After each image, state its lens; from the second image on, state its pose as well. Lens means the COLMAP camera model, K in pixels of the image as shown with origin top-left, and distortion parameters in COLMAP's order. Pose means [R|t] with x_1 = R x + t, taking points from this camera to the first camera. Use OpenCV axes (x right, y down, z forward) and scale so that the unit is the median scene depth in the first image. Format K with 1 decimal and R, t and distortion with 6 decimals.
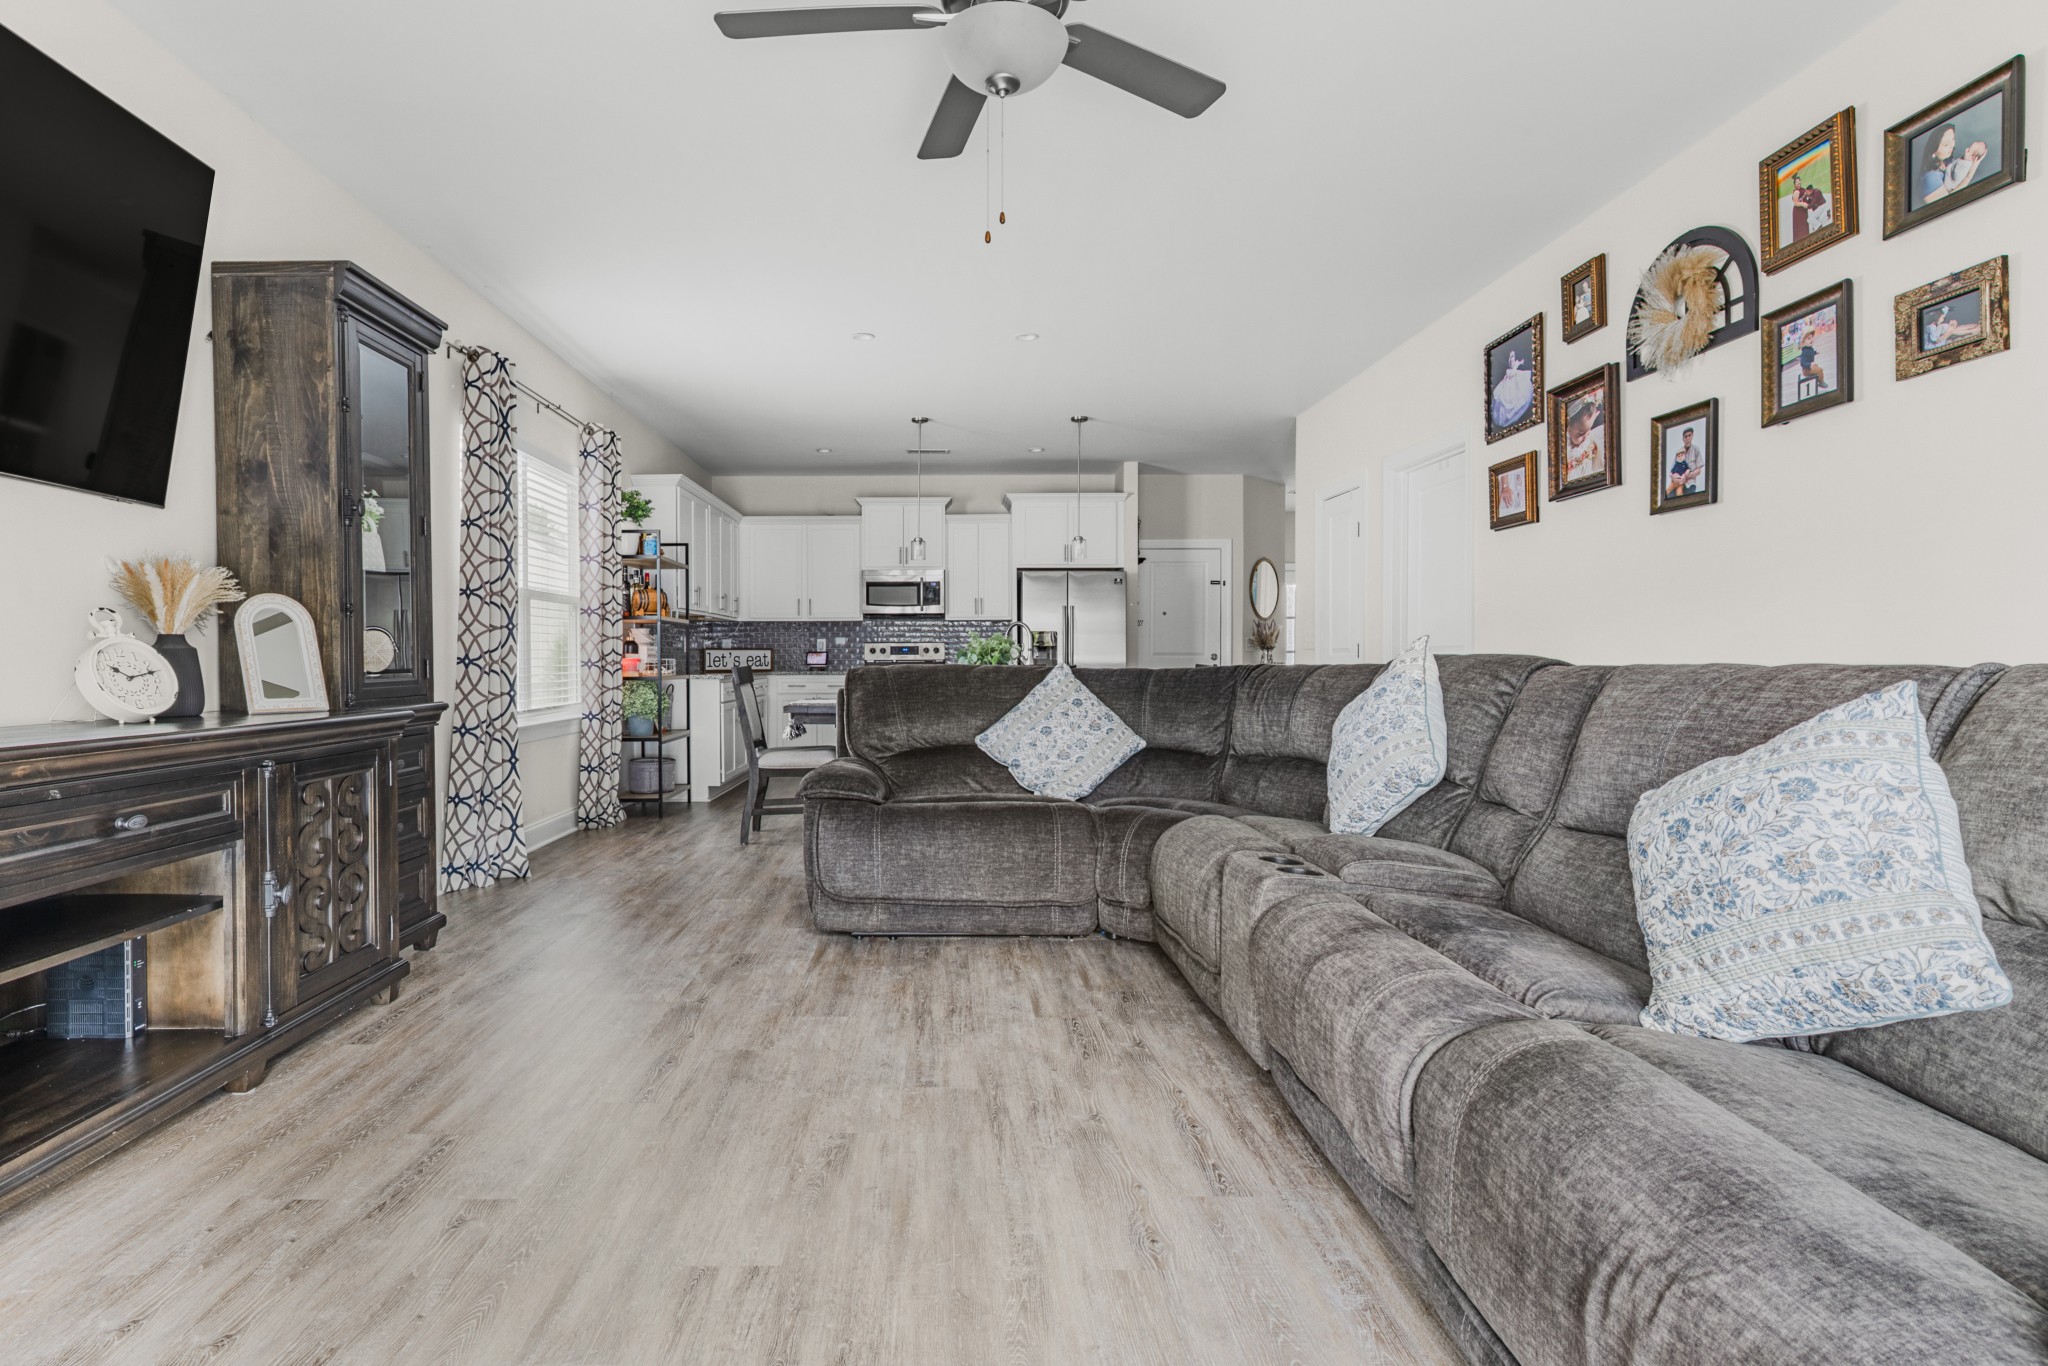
lens RADIAL K [[1024.0, 0, 931.1], [0, 1024.0, 668.7], [0, 0, 1]] dist [-0.004721, 0.000407]
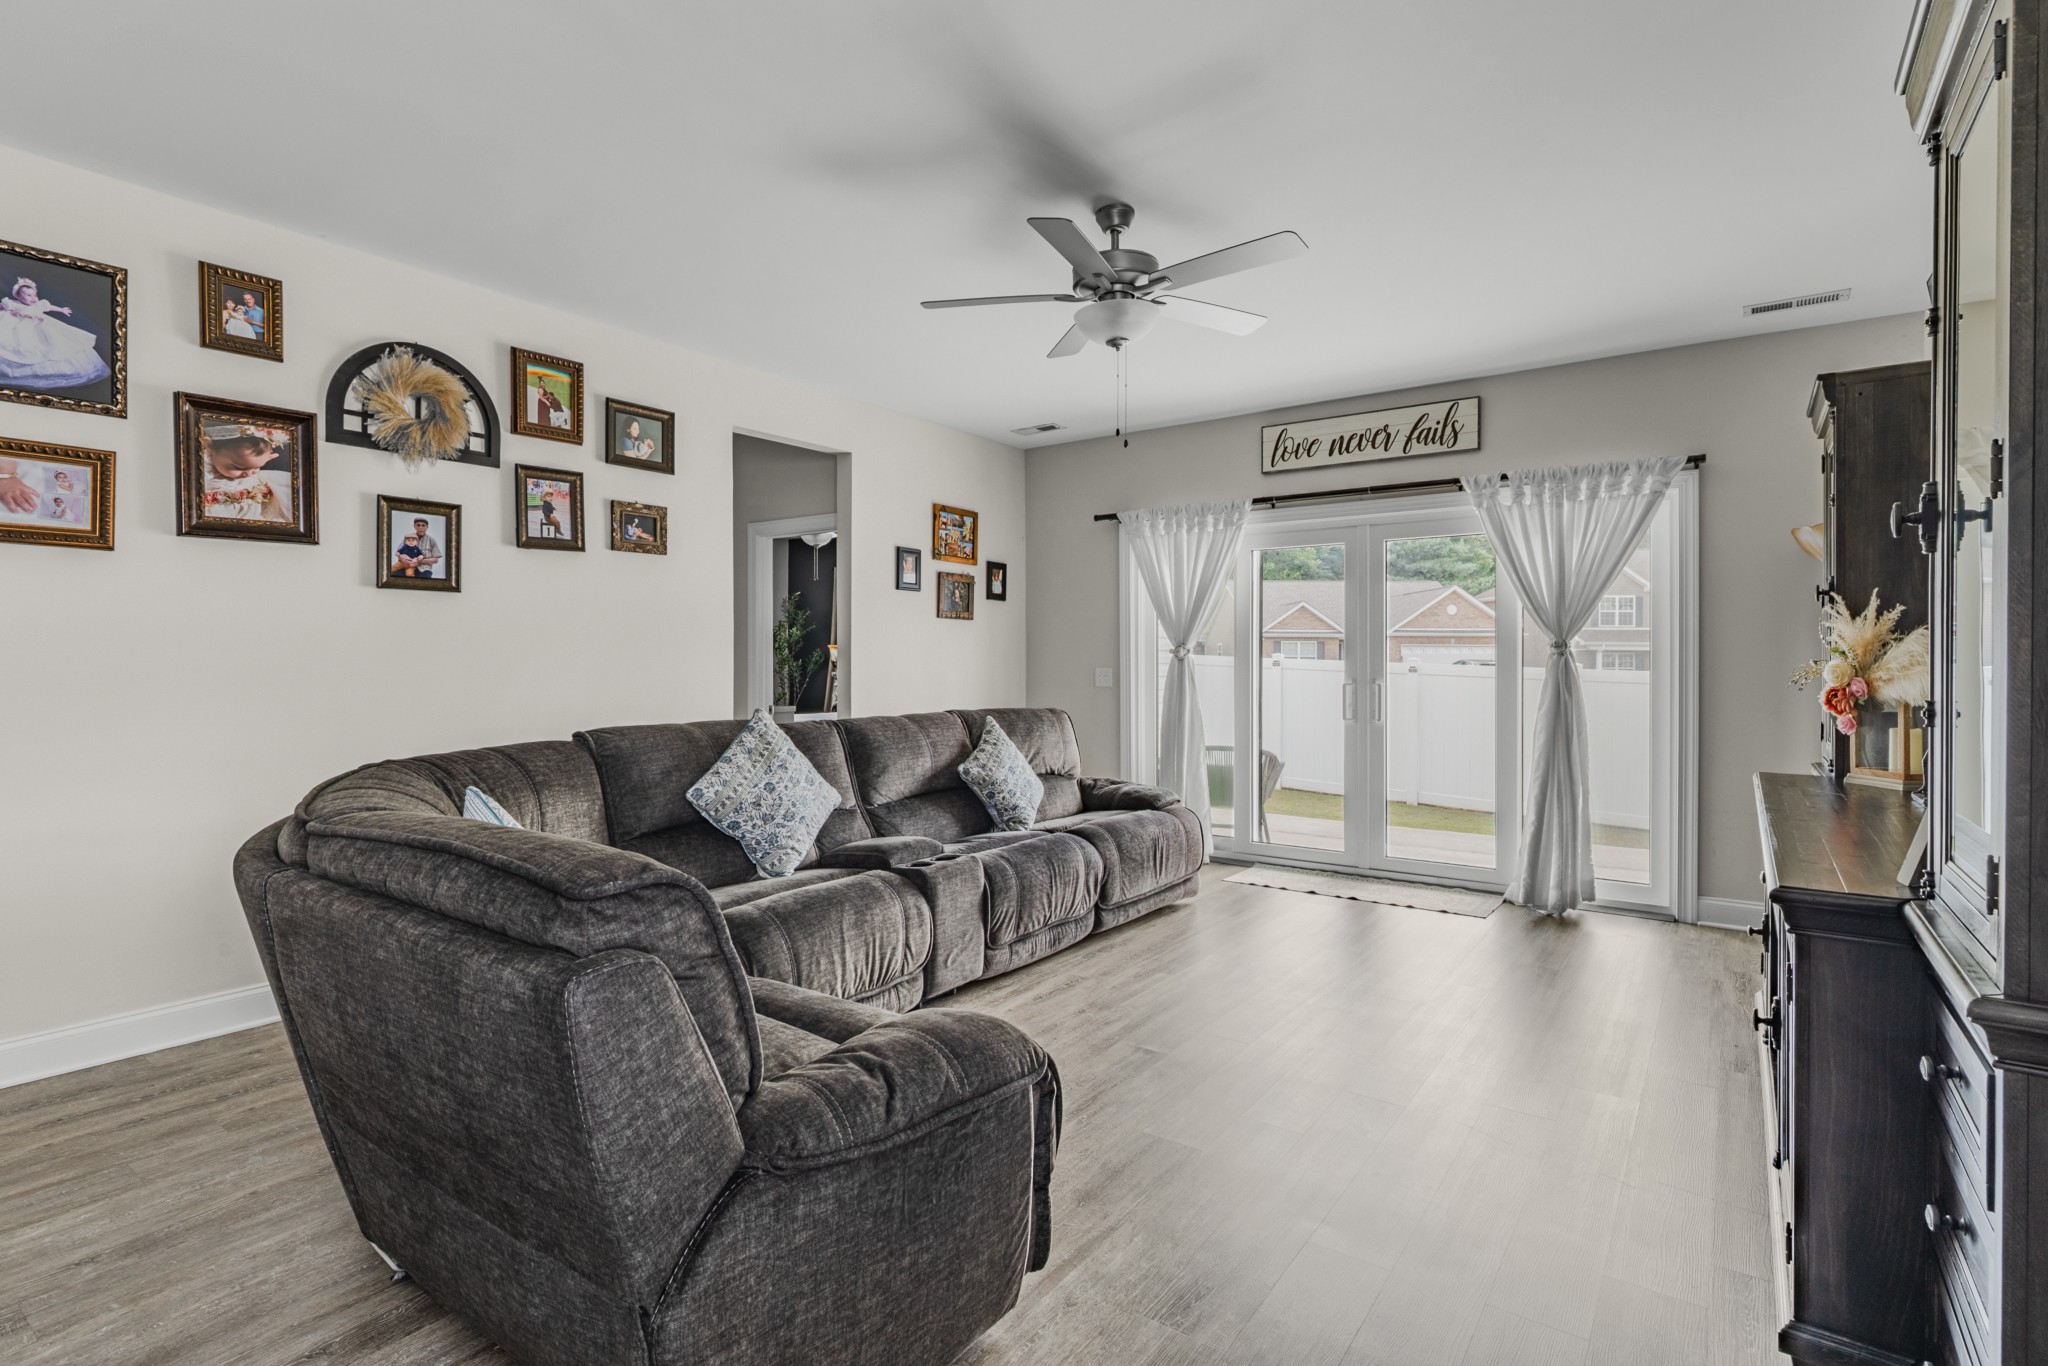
lens RADIAL K [[977.8, 0, 1026.6], [0, 977.8, 669.4], [0, 0, 1]] dist [-0.005176, 0.001513]
pose [[-0.816172, -0.003853, 0.577796, -0.417151], [0.007445, 0.999825, 0.017184, -0.080608], [-0.577761, 0.018327, -0.816001, 1.459755]]
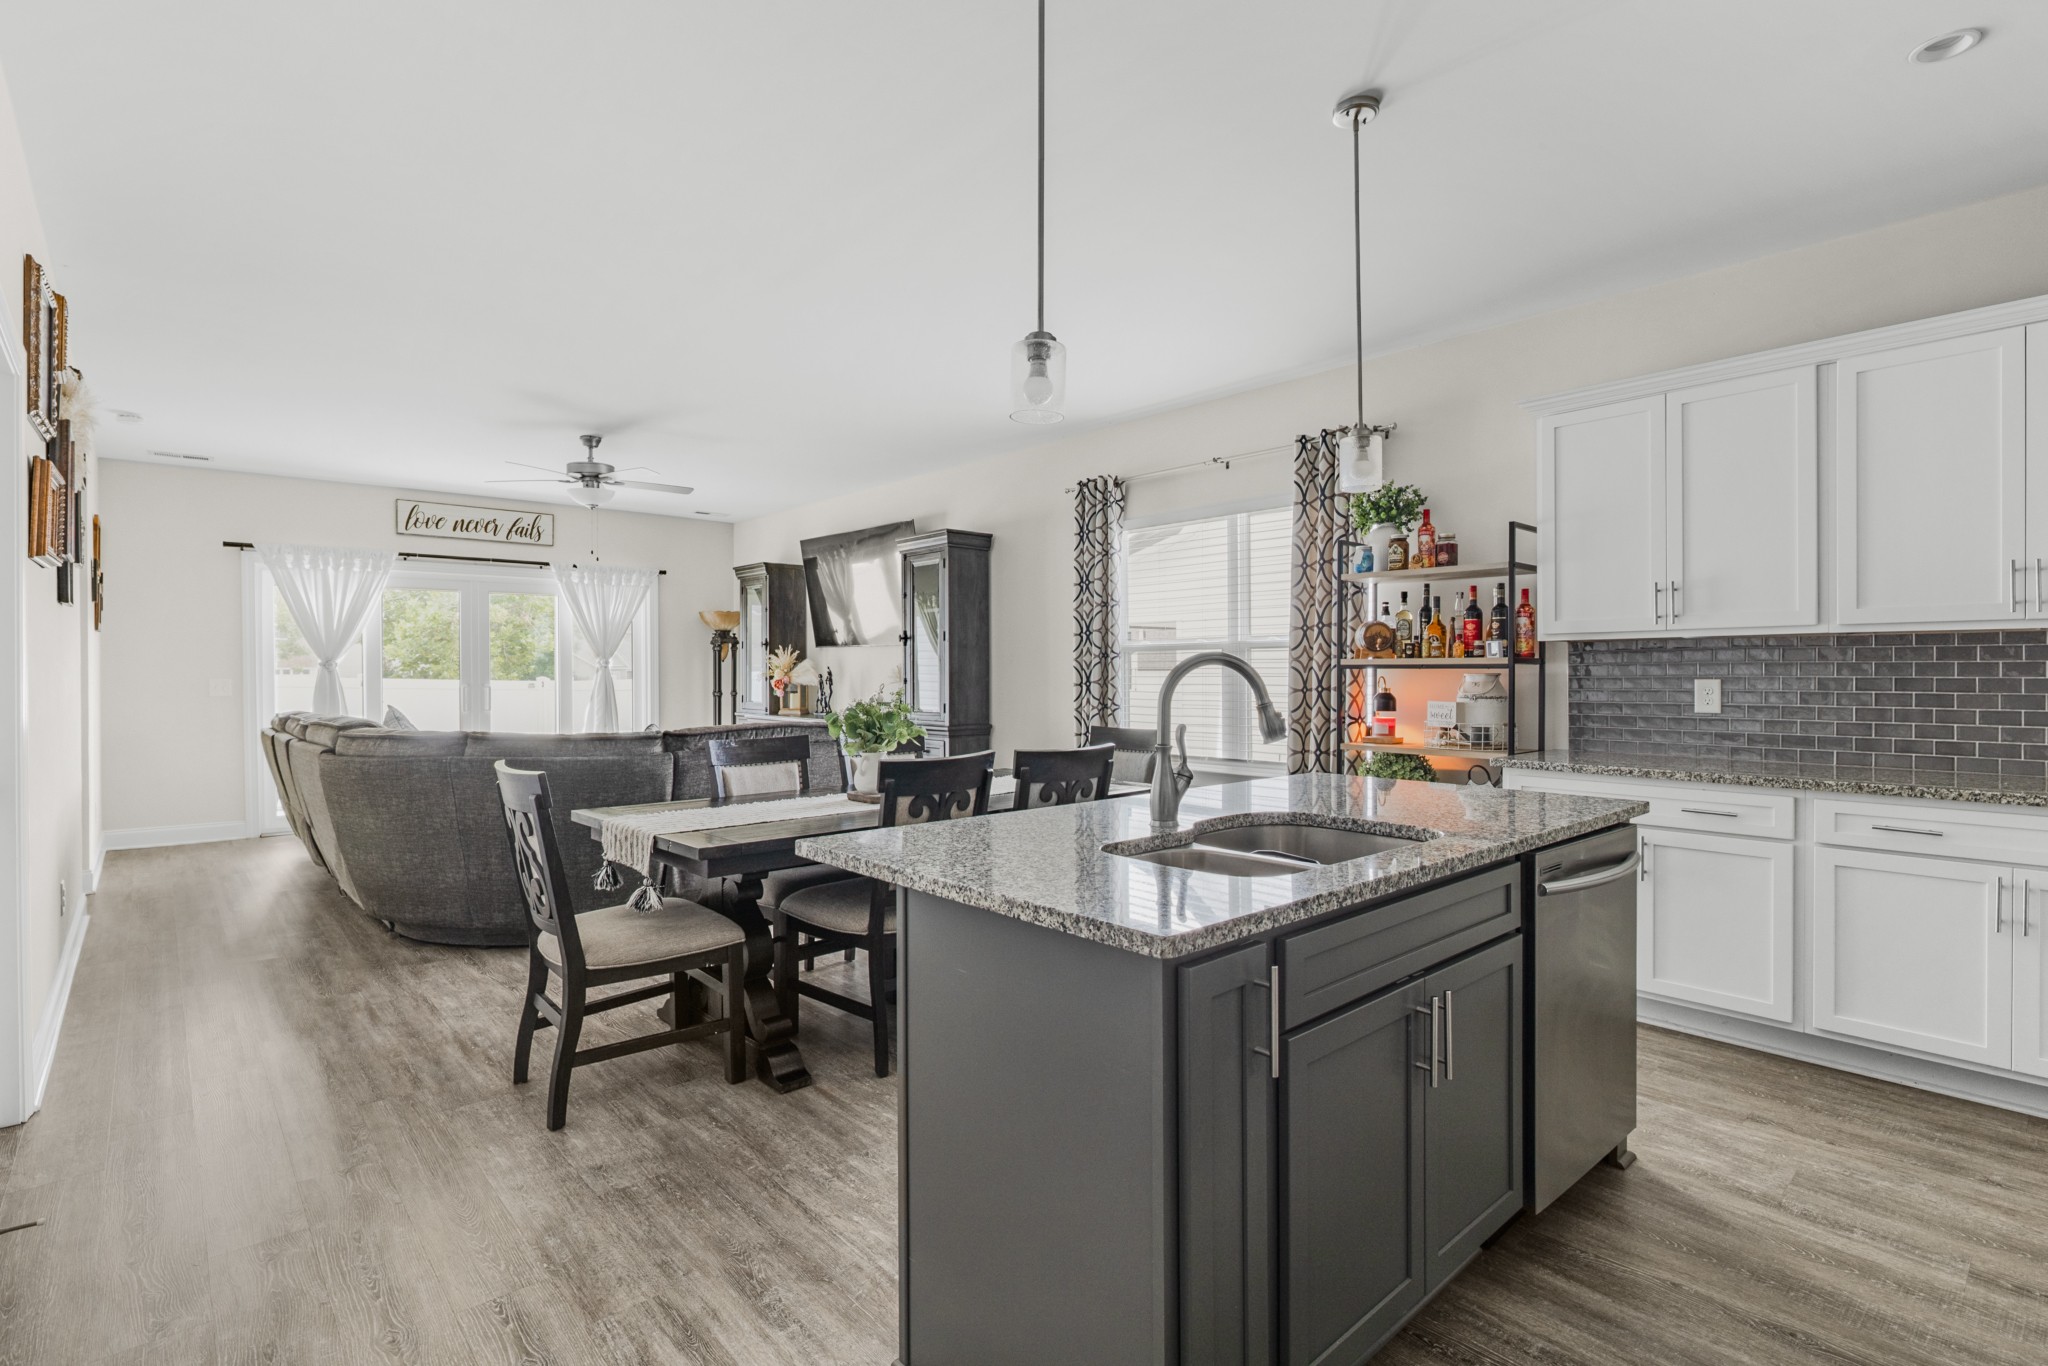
lens RADIAL K [[977.8, 0, 1015.7], [0, 977.8, 686.1], [0, 0, 1]] dist [-0.005176, 0.001513]
pose [[-0.738216, 0.014653, -0.674405, 0.675485], [-0.003133, 0.999679, 0.025150, -0.090819], [0.674557, 0.020679, -0.737933, 2.485544]]
